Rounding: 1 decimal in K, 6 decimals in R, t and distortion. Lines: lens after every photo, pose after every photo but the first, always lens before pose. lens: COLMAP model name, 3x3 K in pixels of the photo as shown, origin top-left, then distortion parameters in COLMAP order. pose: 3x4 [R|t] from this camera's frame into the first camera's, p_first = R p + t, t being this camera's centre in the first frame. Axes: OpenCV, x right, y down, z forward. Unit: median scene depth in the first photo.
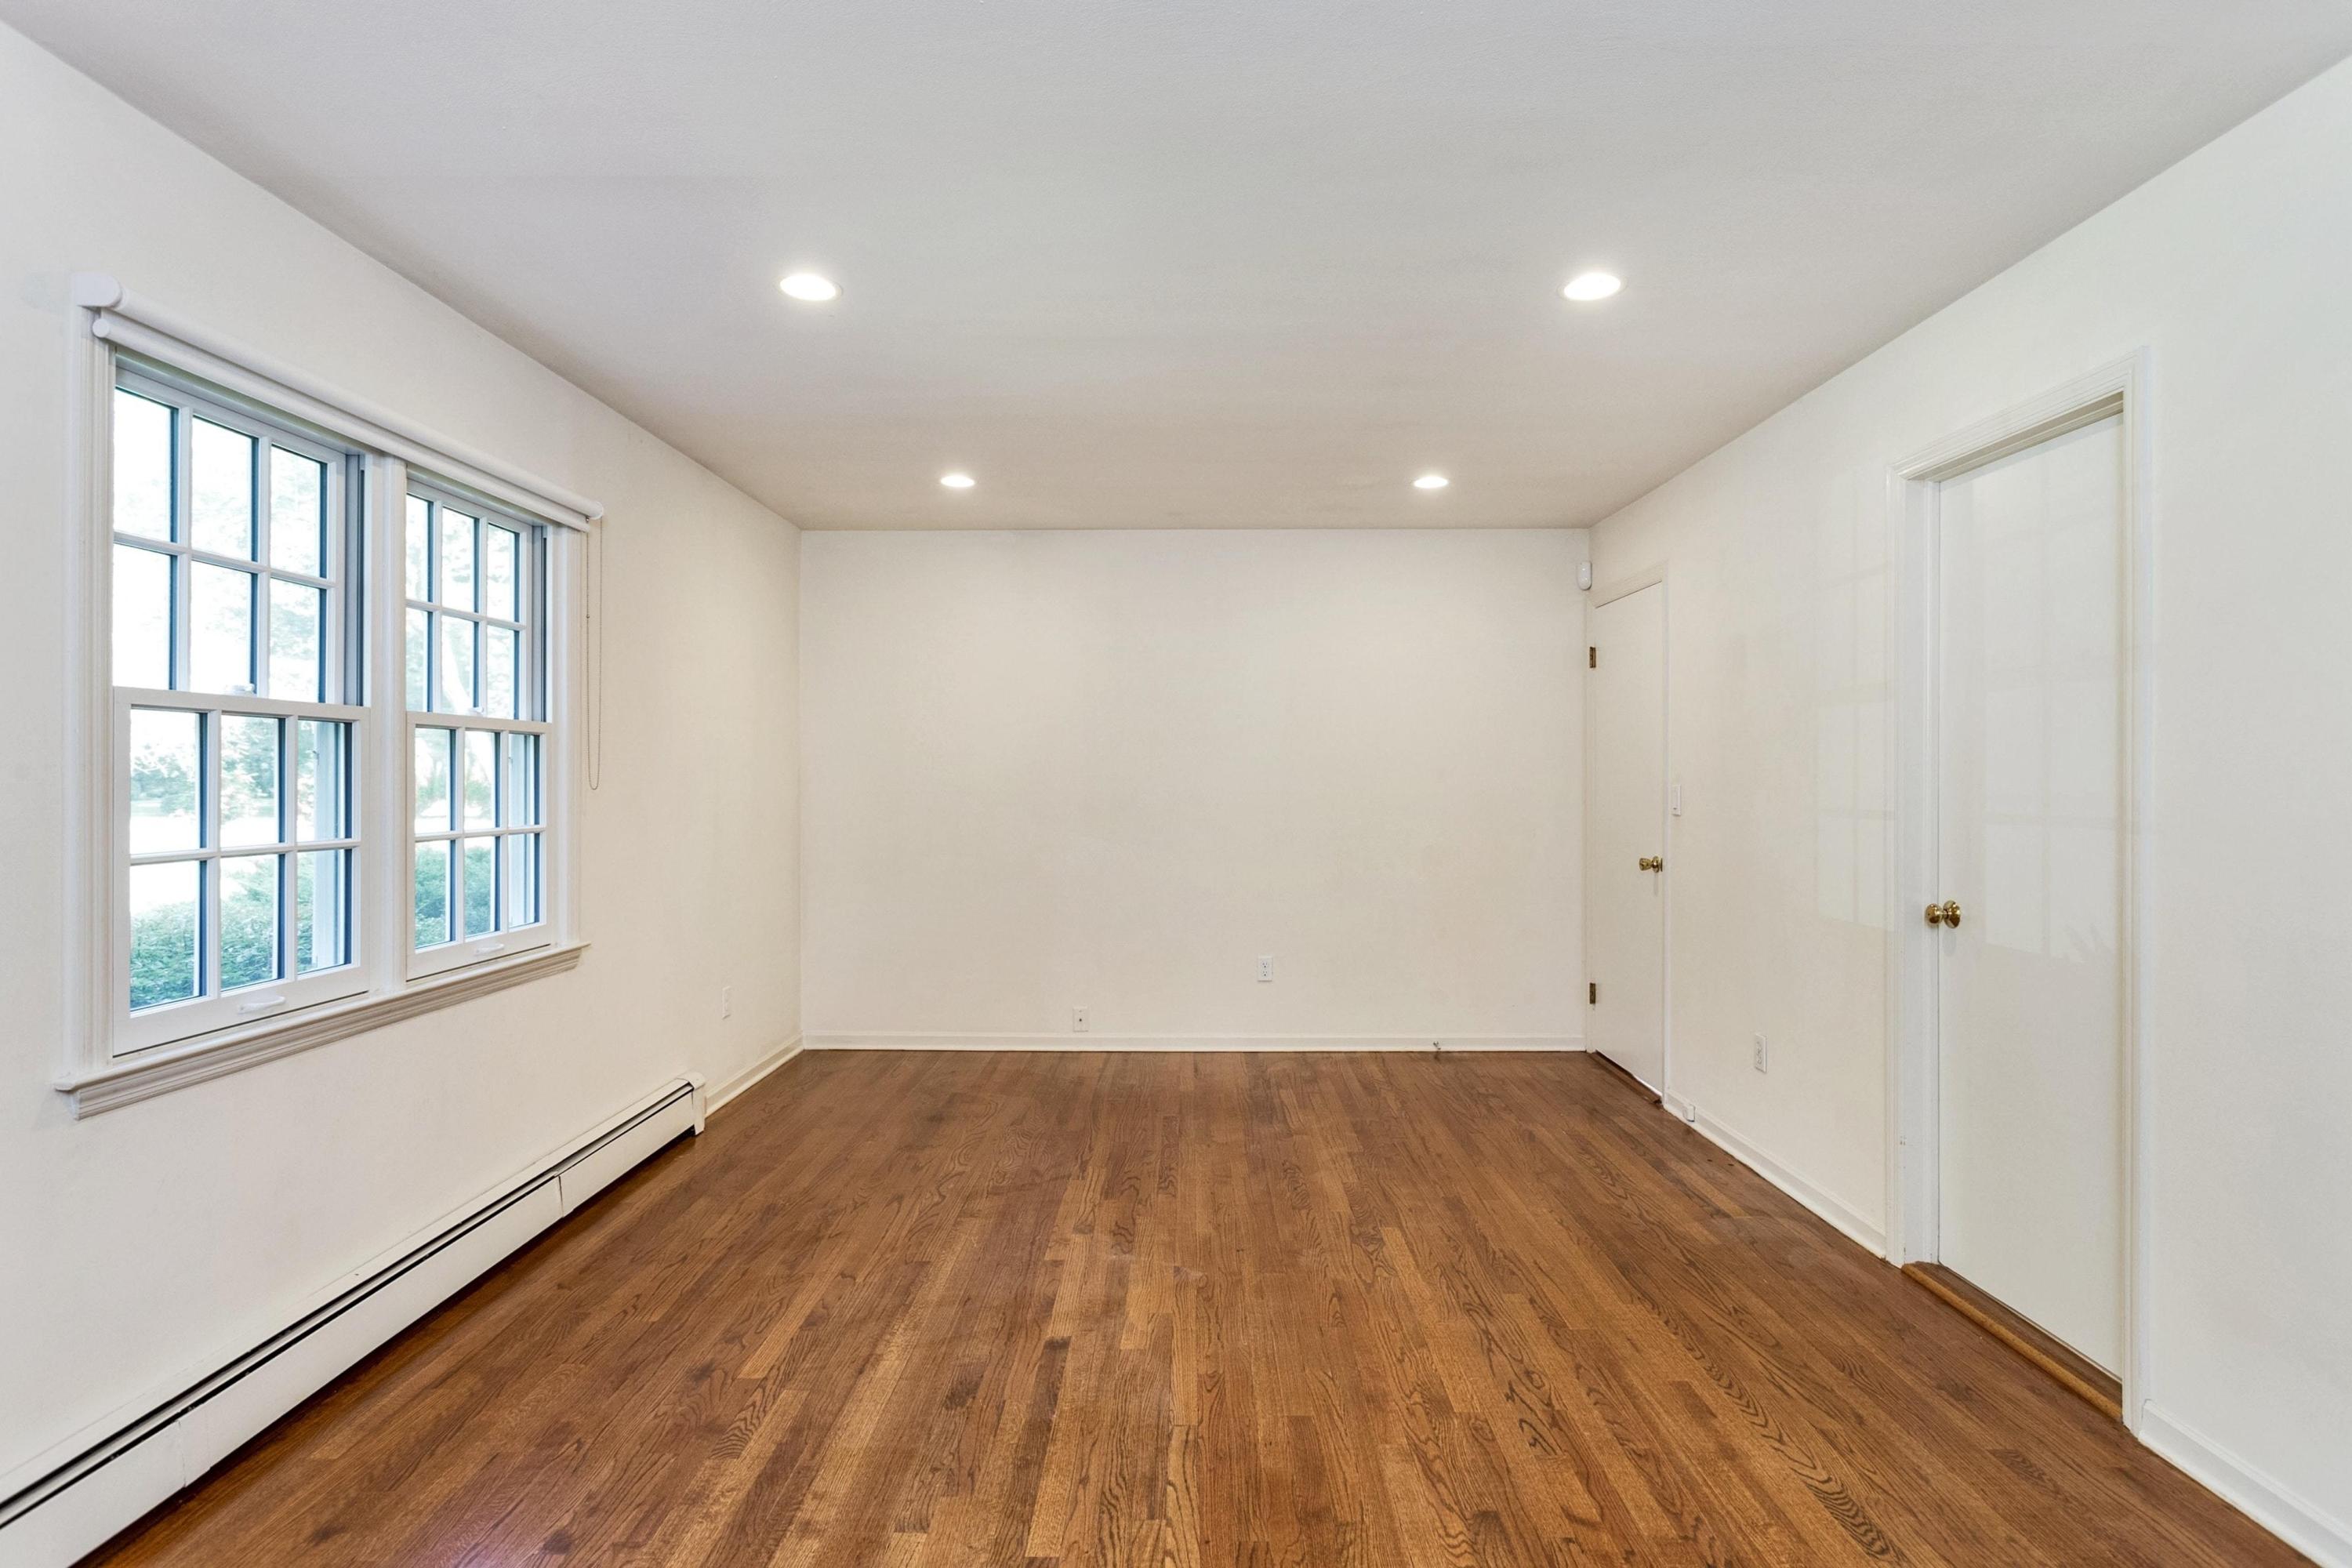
lens RADIAL K [[1220.3, 0, 1182.3], [0, 1220.3, 778.3], [0, 0, 1]] dist [0.001161, 0.000884]
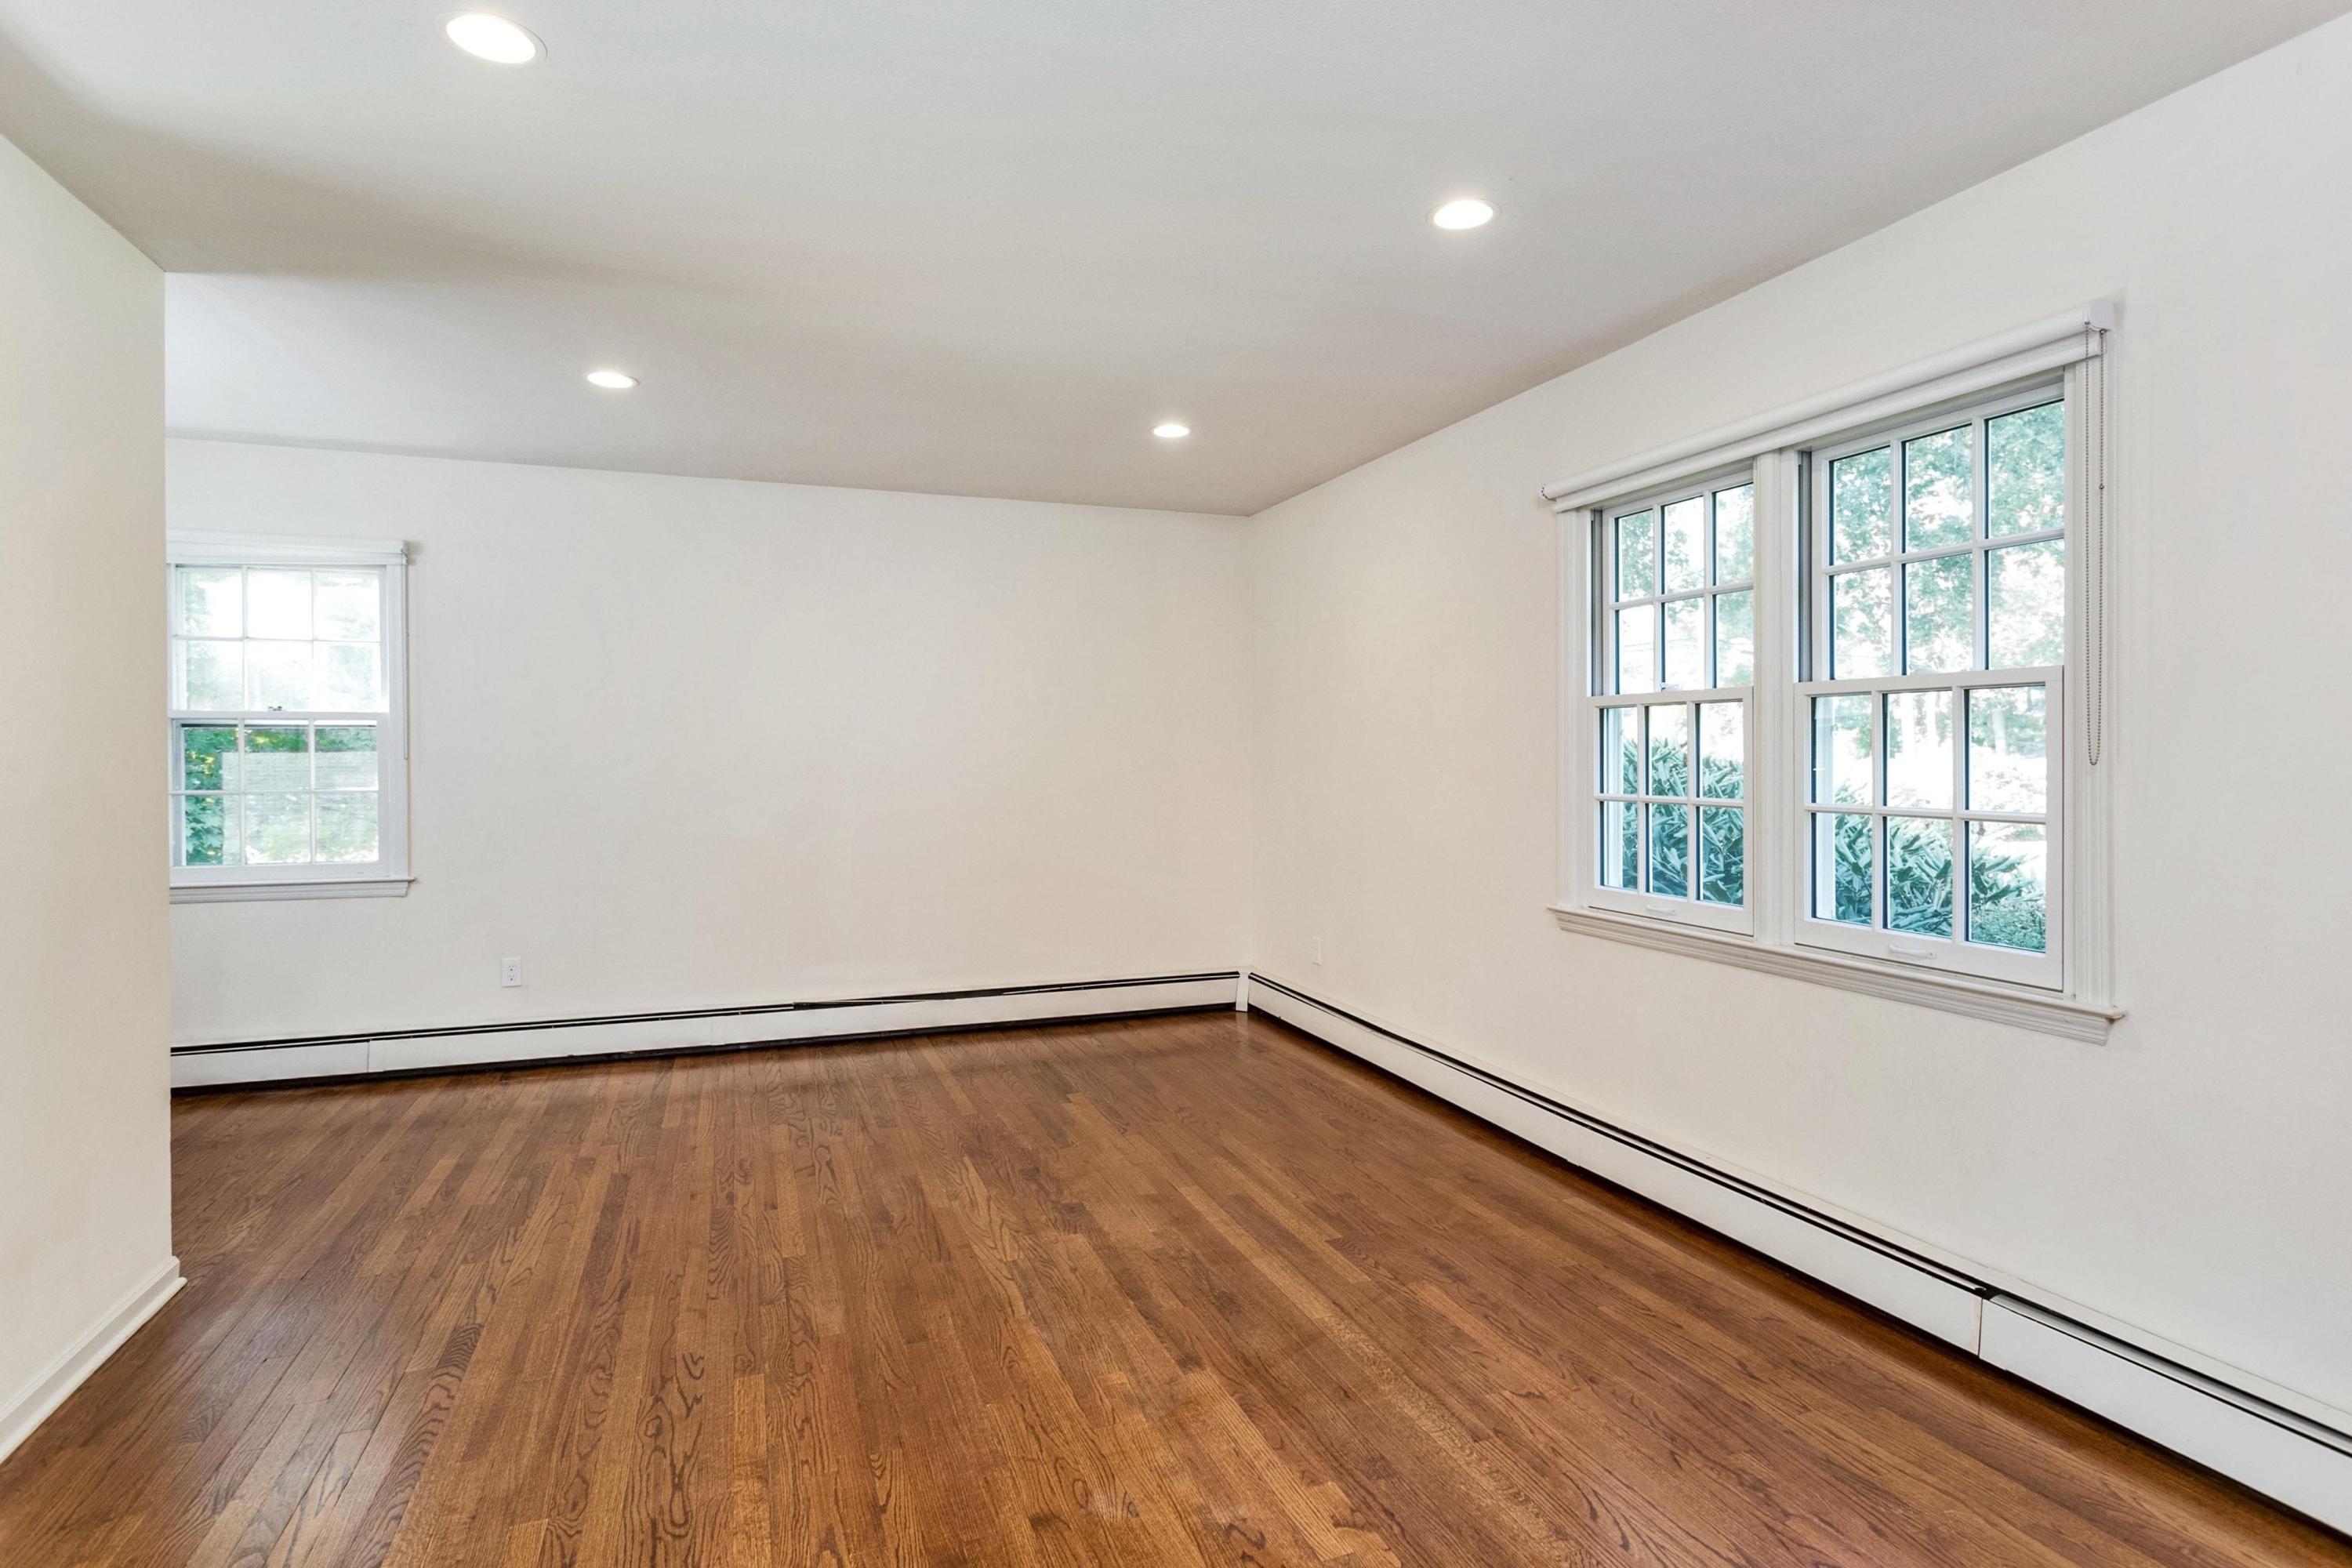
lens RADIAL K [[1220.3, 0, 1182.3], [0, 1220.3, 778.3], [0, 0, 1]] dist [0.001161, 0.000884]
pose [[-0.936364, 0.012410, -0.350811, 0.234002], [0.005077, 0.999749, 0.021816, 0.000873], [0.350993, 0.018646, -0.936192, 1.955014]]
